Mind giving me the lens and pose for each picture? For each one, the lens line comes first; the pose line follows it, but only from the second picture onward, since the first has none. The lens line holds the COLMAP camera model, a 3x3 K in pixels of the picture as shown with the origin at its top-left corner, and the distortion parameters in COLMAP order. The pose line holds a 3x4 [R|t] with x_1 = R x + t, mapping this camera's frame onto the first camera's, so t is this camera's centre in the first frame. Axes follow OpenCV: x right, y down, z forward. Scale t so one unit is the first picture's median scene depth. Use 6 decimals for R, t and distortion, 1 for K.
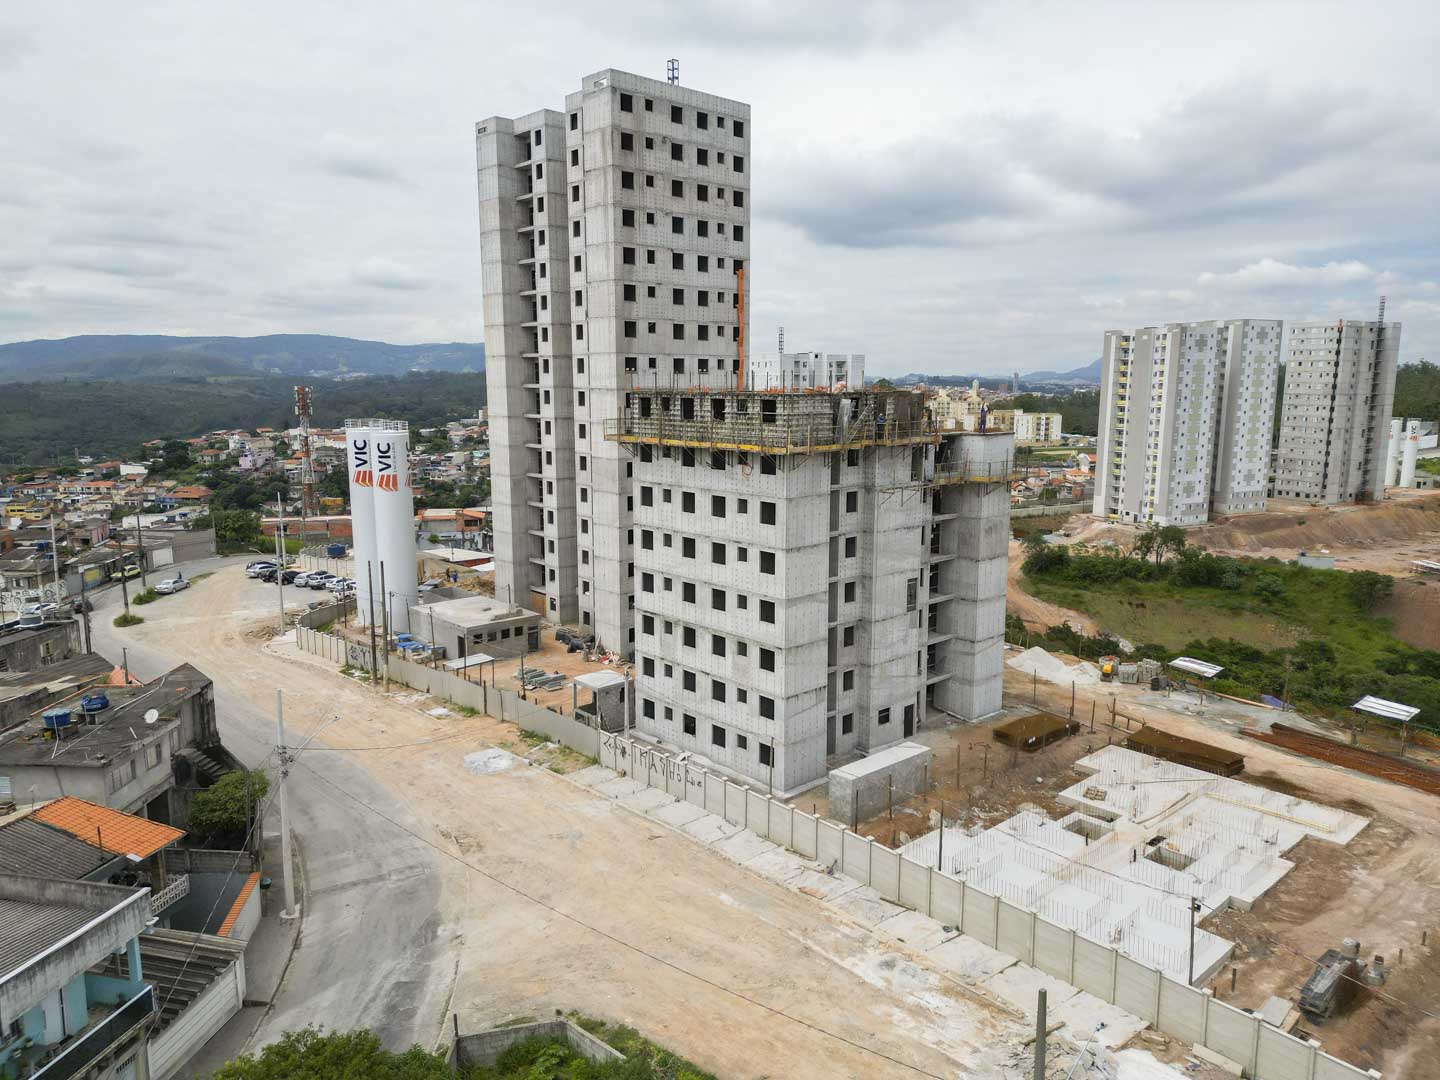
lens RADIAL K [[1005.7, 0, 720.8], [0, 1005.7, 543.8], [0, 0, 1]] dist [0.071711, -0.065876]
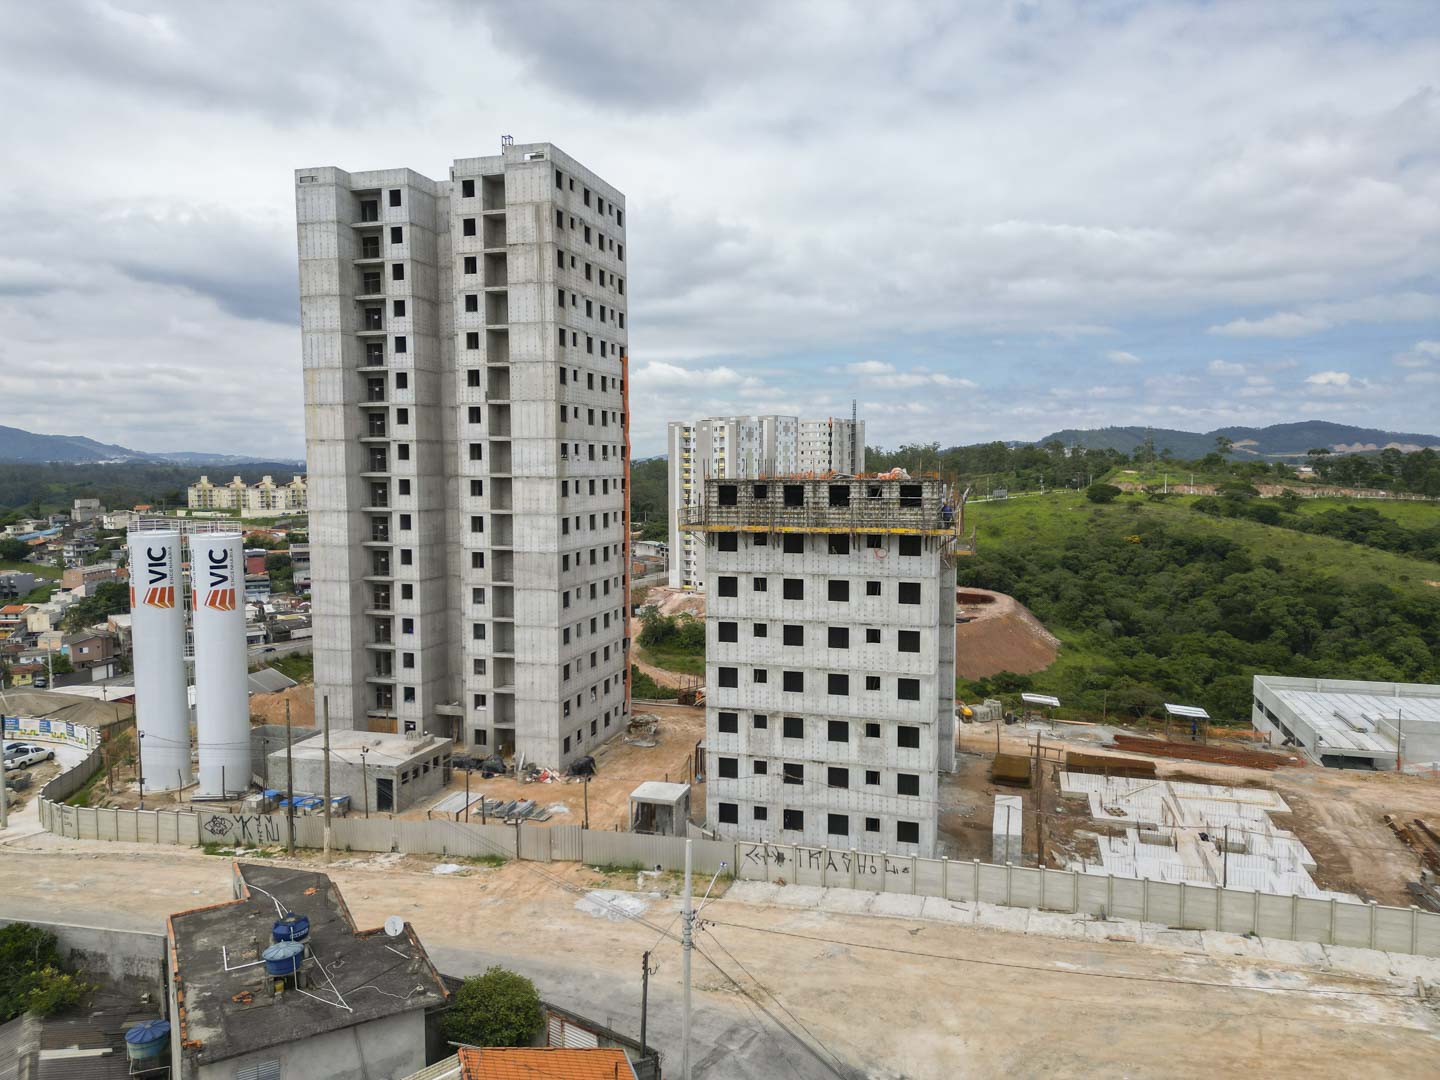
lens RADIAL K [[1005.7, 0, 726.1], [0, 1005.7, 538.4], [0, 0, 1]] dist [0.071711, -0.065876]
pose [[0.851930, -0.042706, 0.521911, -0.433611], [0.088069, 0.994157, -0.062409, -0.025366], [-0.516197, 0.099132, 0.850714, 0.134034]]
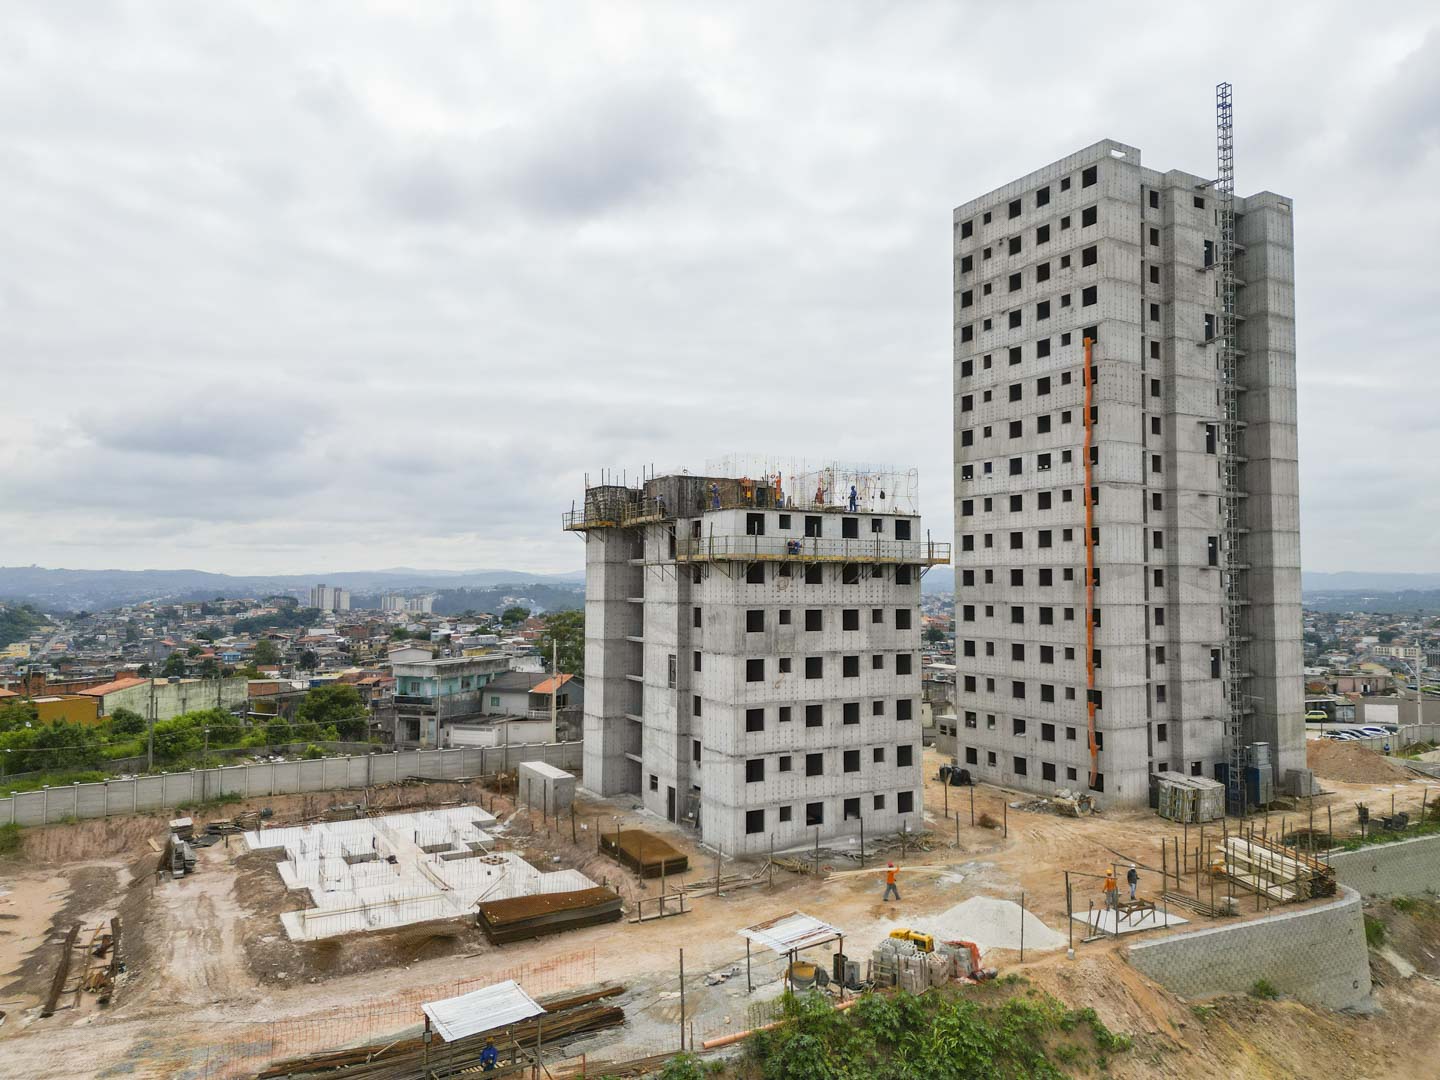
lens RADIAL K [[1005.7, 0, 719.1], [0, 1005.7, 538.4], [0, 0, 1]] dist [0.071711, -0.065876]
pose [[-0.215828, -0.050406, -0.975129, 0.897751], [-0.160812, 0.986865, -0.015419, -0.056248], [0.963098, 0.153485, -0.221099, 0.956028]]
